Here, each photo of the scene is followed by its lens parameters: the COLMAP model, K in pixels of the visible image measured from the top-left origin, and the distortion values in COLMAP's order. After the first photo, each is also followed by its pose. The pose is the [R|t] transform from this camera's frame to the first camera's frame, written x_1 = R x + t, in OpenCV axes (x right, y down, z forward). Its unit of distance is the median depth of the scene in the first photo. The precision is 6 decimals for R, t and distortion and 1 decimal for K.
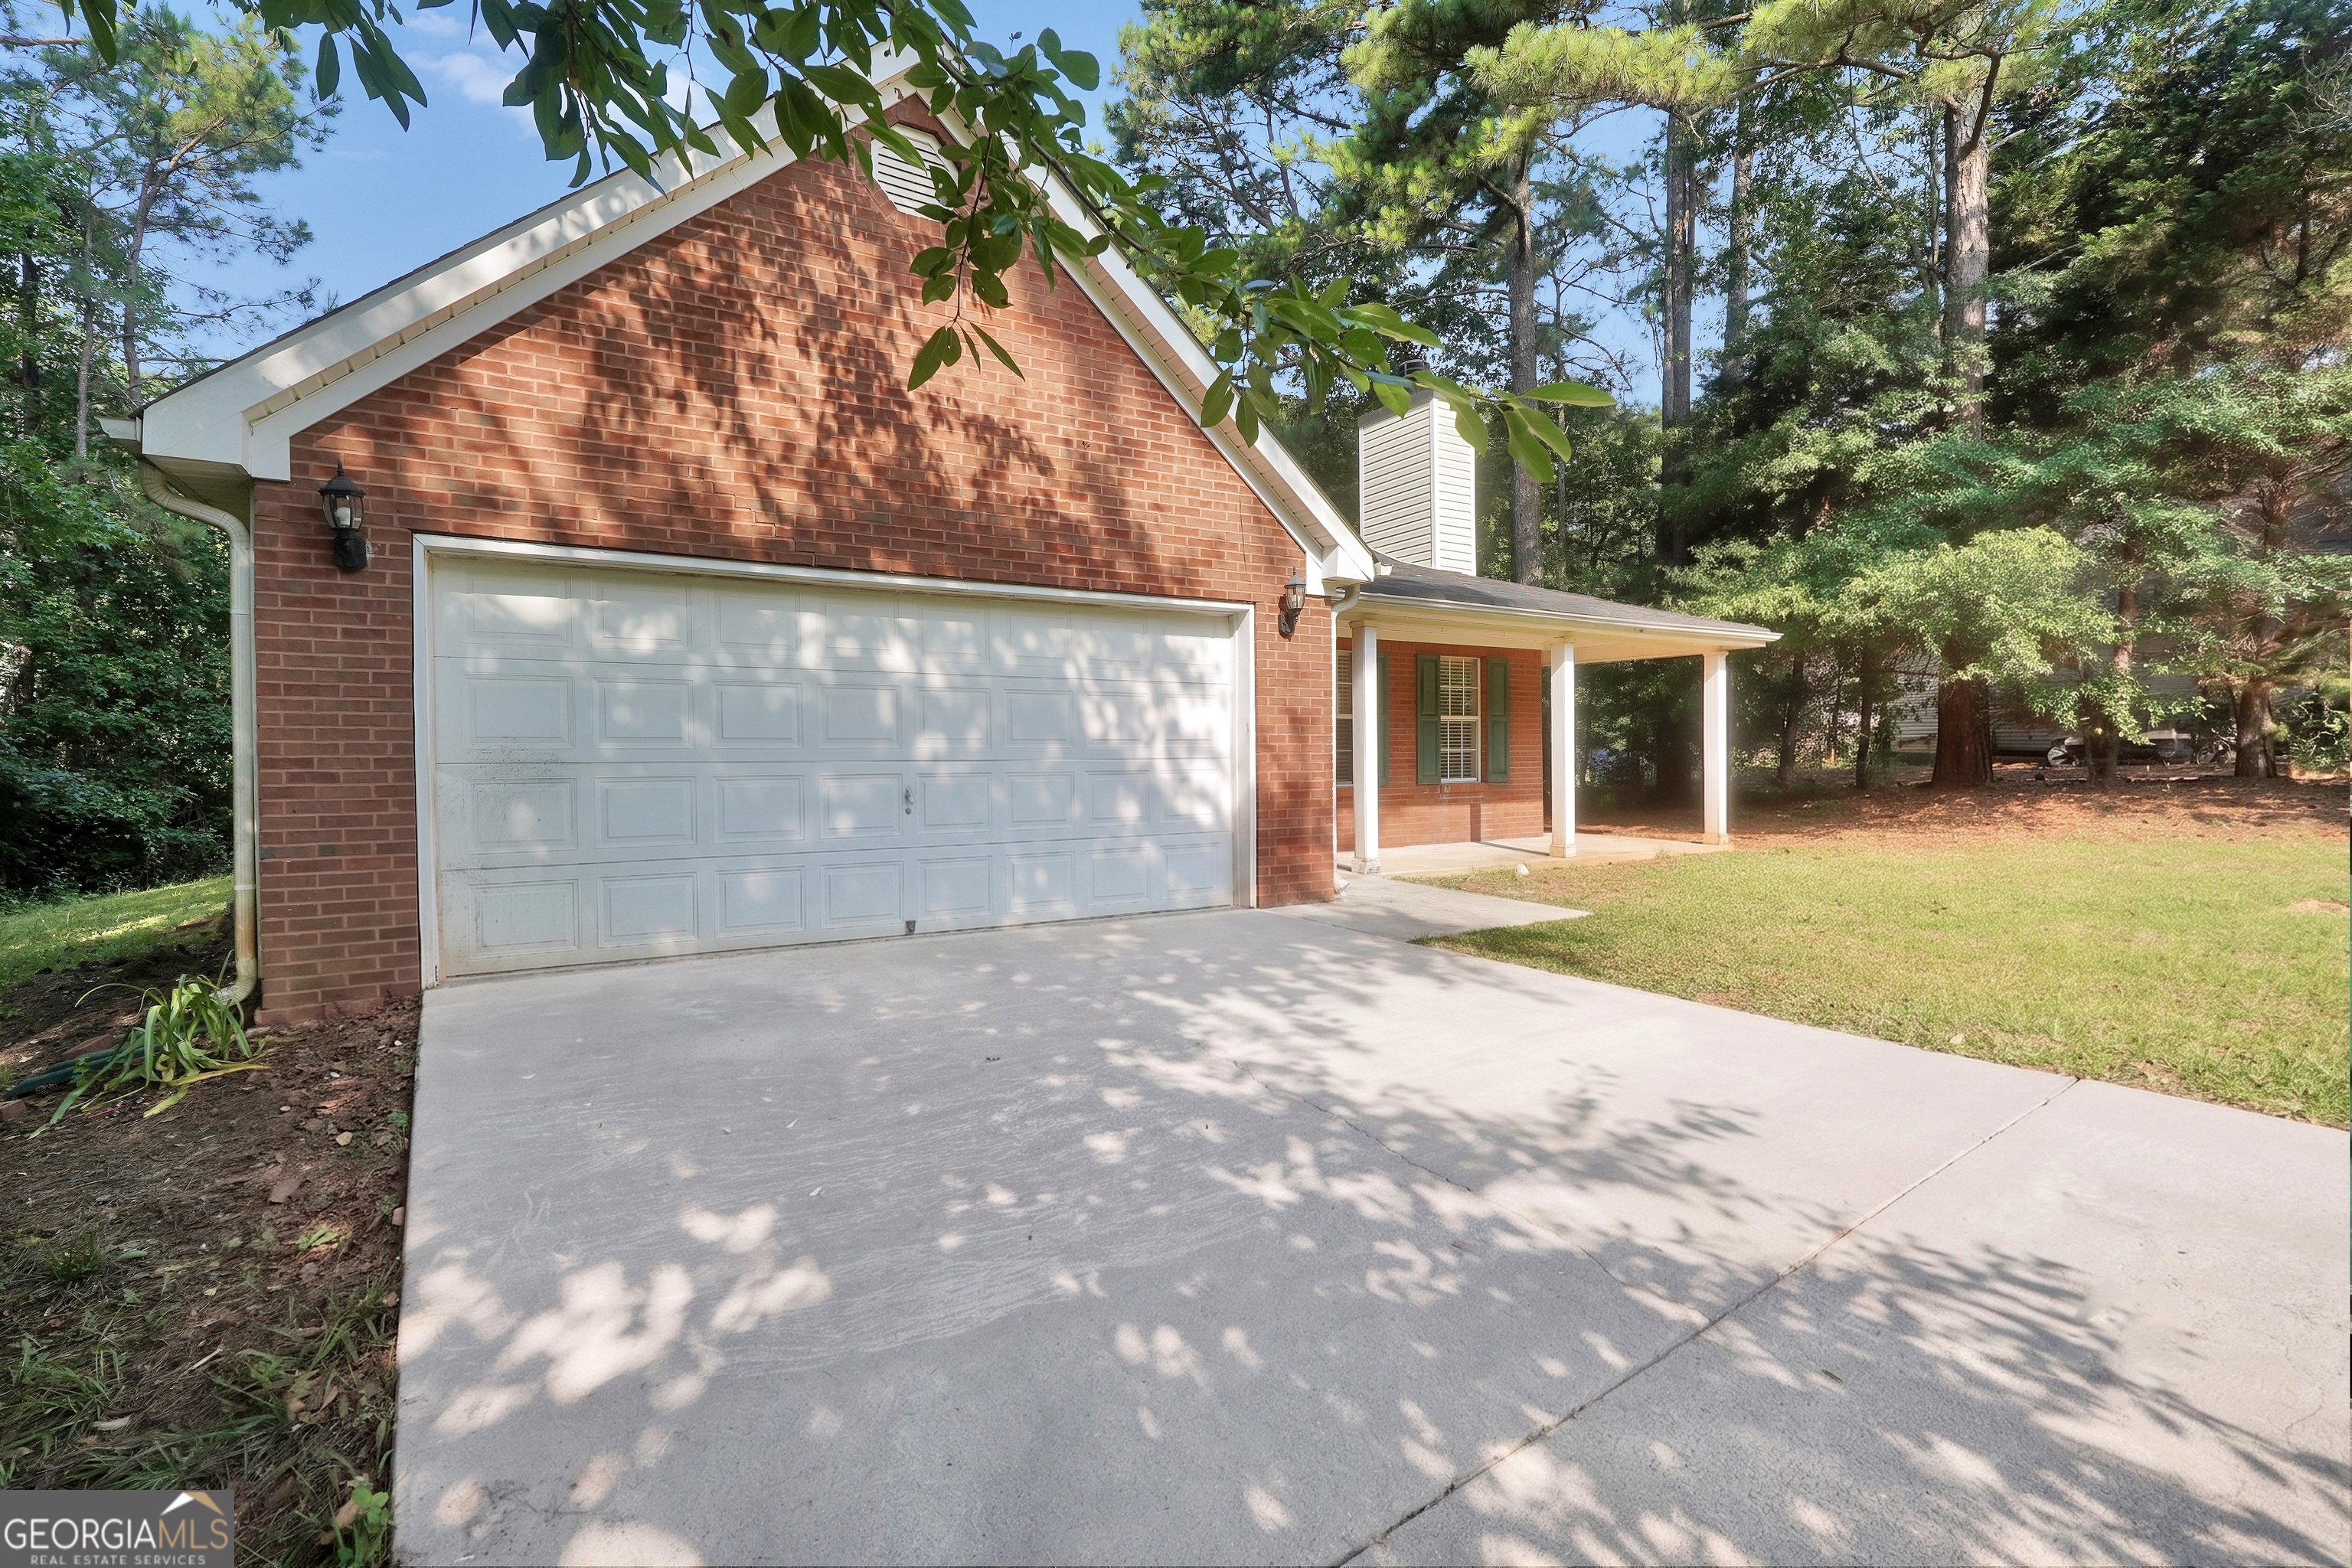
lens RADIAL K [[1064.3, 0, 1159.3], [0, 1064.3, 775.2], [0, 0, 1]] dist [-0.007450, 0.000916]
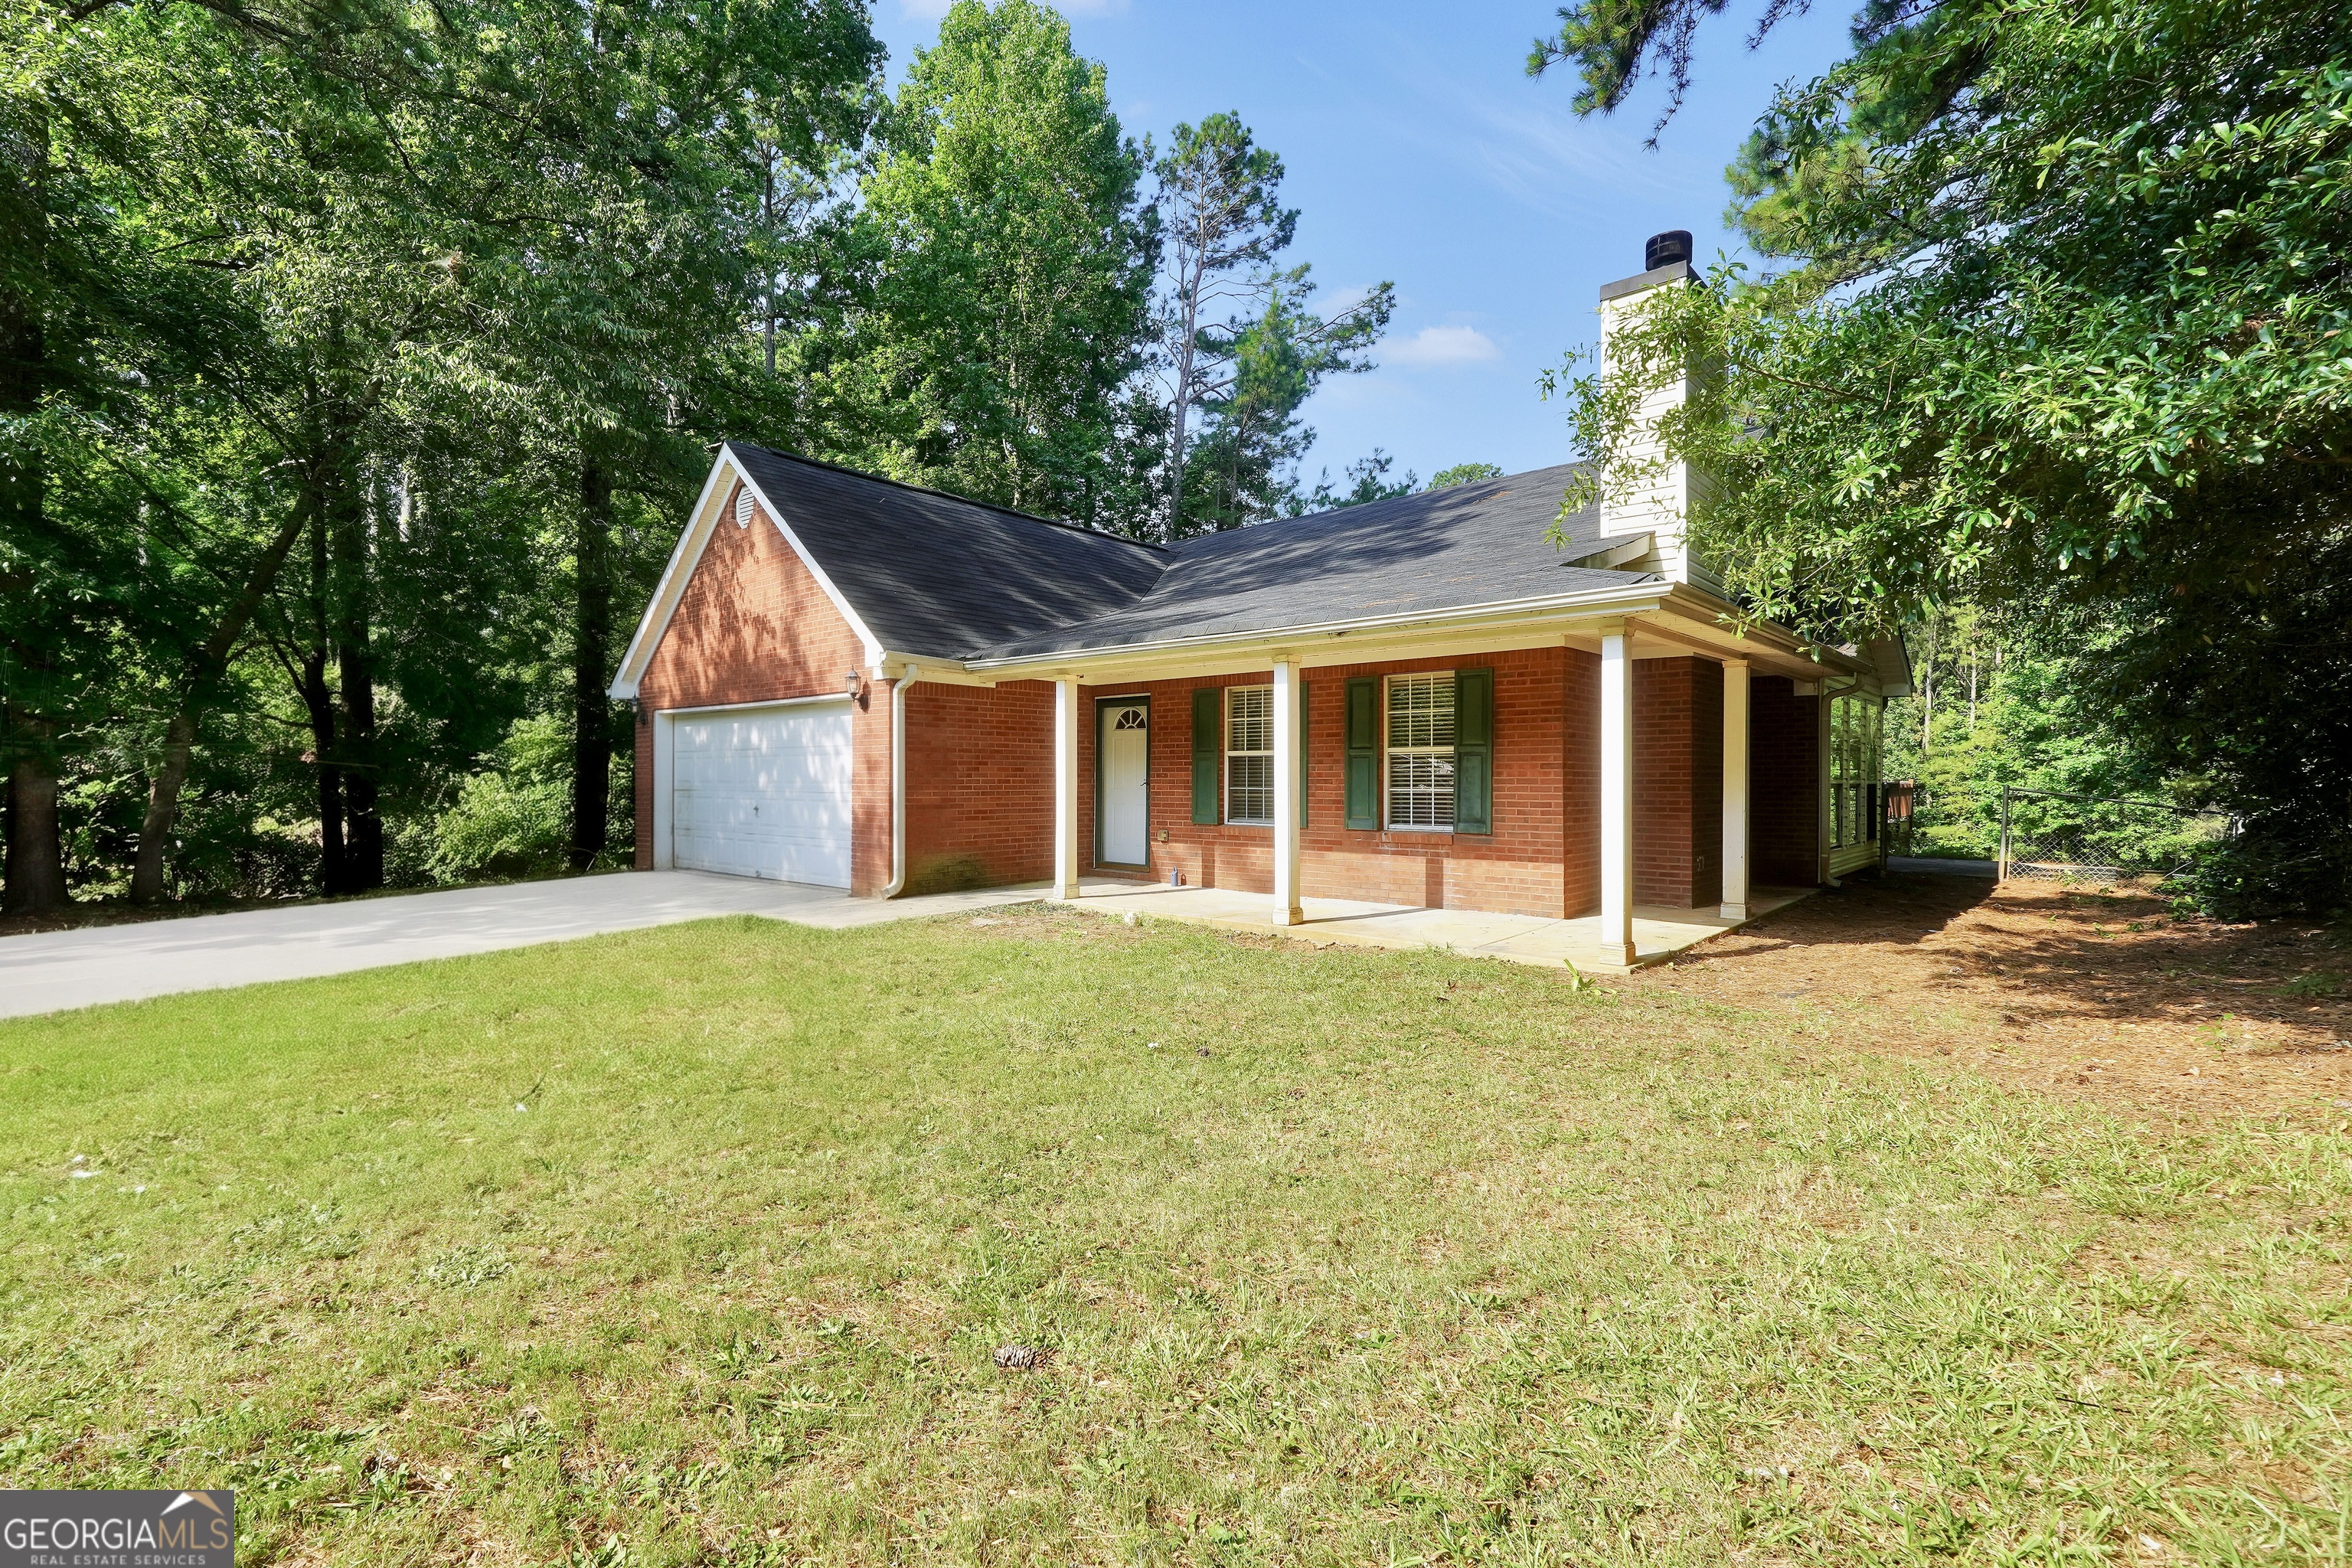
lens RADIAL K [[1067.1, 0, 1163.5], [0, 1067.1, 781.3], [0, 0, 1]] dist [-0.001188, 0.000126]
pose [[0.300938, 0.010123, -0.953590, 2.009778], [-0.022853, 0.999733, 0.003401, -0.056994], [0.953370, 0.020769, 0.301089, 1.167850]]
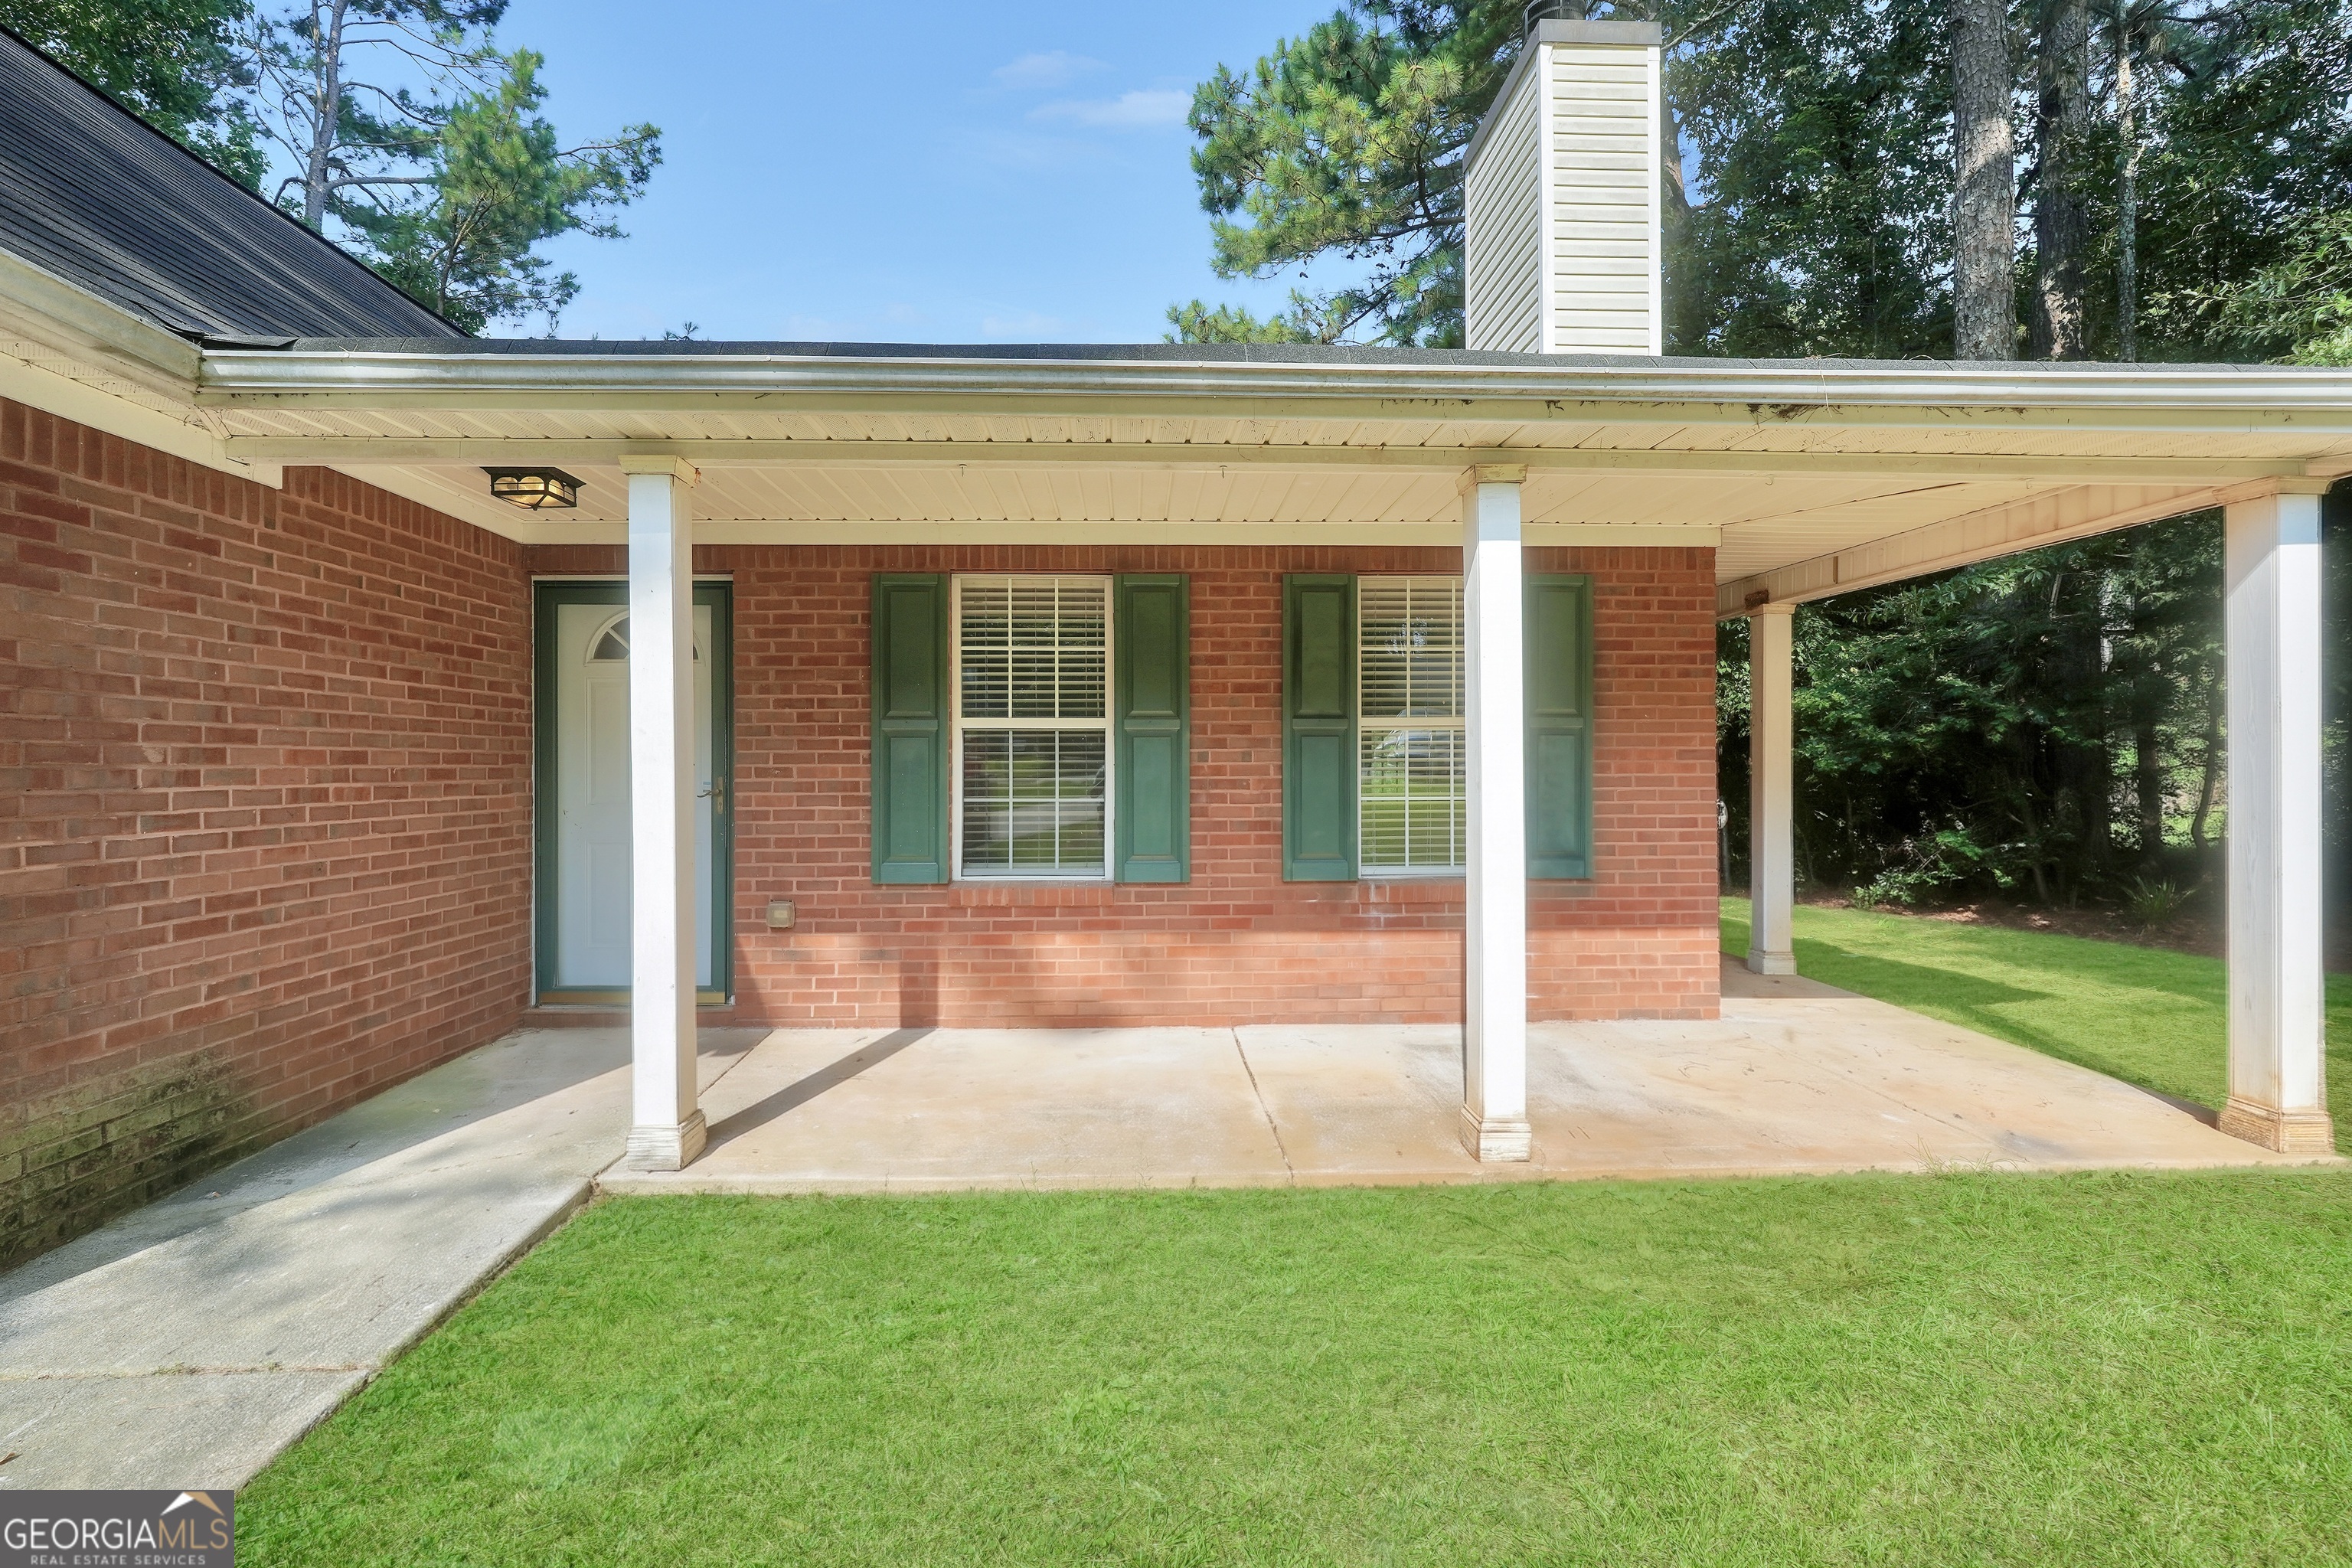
lens RADIAL K [[1058.0, 0, 1146.0], [0, 1058.0, 775.0], [0, 0, 1]] dist [-0.003498, 0.000170]
pose [[0.874049, 0.007782, -0.485776, 0.779412], [-0.012519, 0.999900, -0.006506, -0.058677], [0.485677, 0.011768, 0.874059, 1.188377]]
